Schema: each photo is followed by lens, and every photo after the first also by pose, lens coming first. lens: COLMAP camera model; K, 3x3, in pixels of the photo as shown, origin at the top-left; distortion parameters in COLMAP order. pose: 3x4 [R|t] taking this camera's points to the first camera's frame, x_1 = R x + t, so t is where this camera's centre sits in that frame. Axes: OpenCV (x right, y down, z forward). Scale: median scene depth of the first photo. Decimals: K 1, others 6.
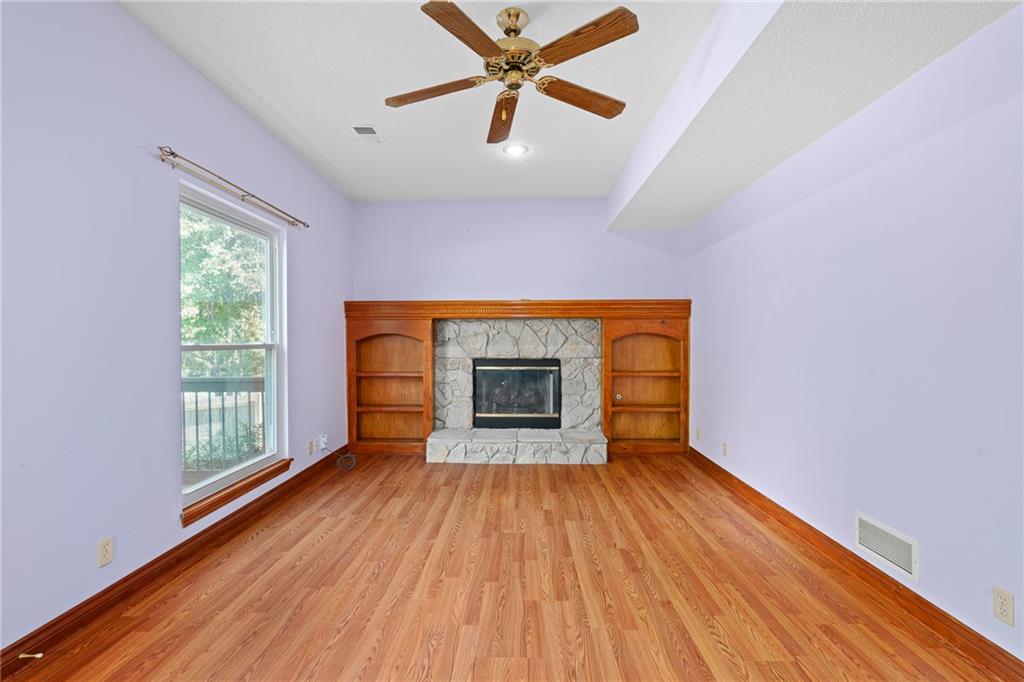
lens RADIAL K [[468.6, 0, 508.3], [0, 468.6, 343.4], [0, 0, 1]] dist [-0.002894, 0.000022]
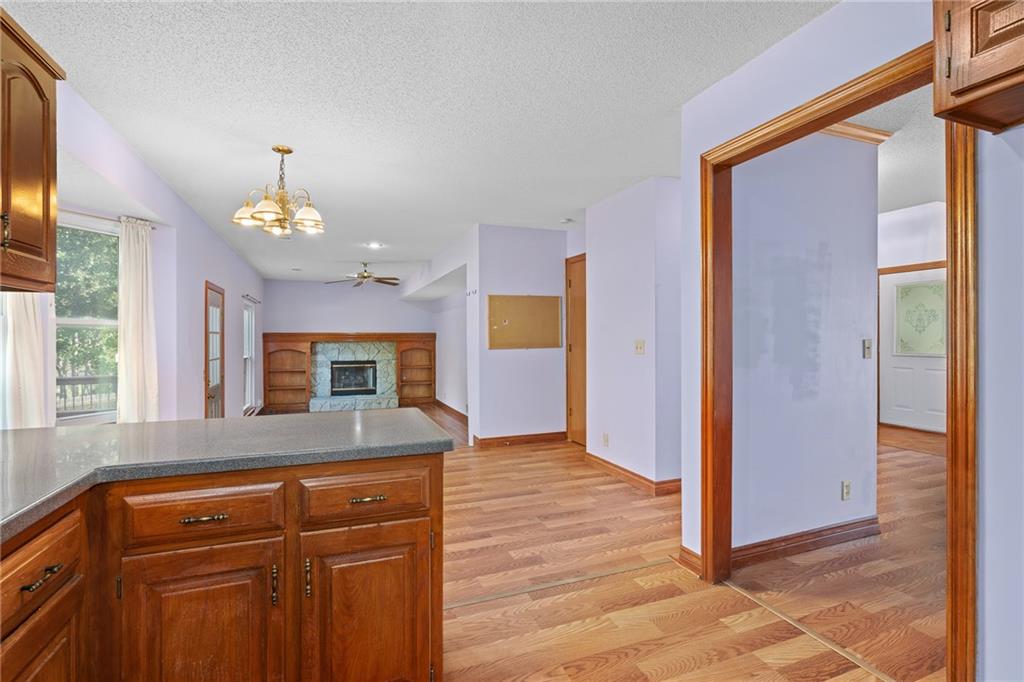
lens RADIAL K [[468.6, 0, 504.9], [0, 468.6, 340.4], [0, 0, 1]] dist [-0.002894, 0.000022]
pose [[0.918595, -0.000386, 0.395201, -0.185271], [0.001706, 0.999994, -0.002987, -0.049721], [-0.395197, 0.003418, 0.918590, -1.135604]]
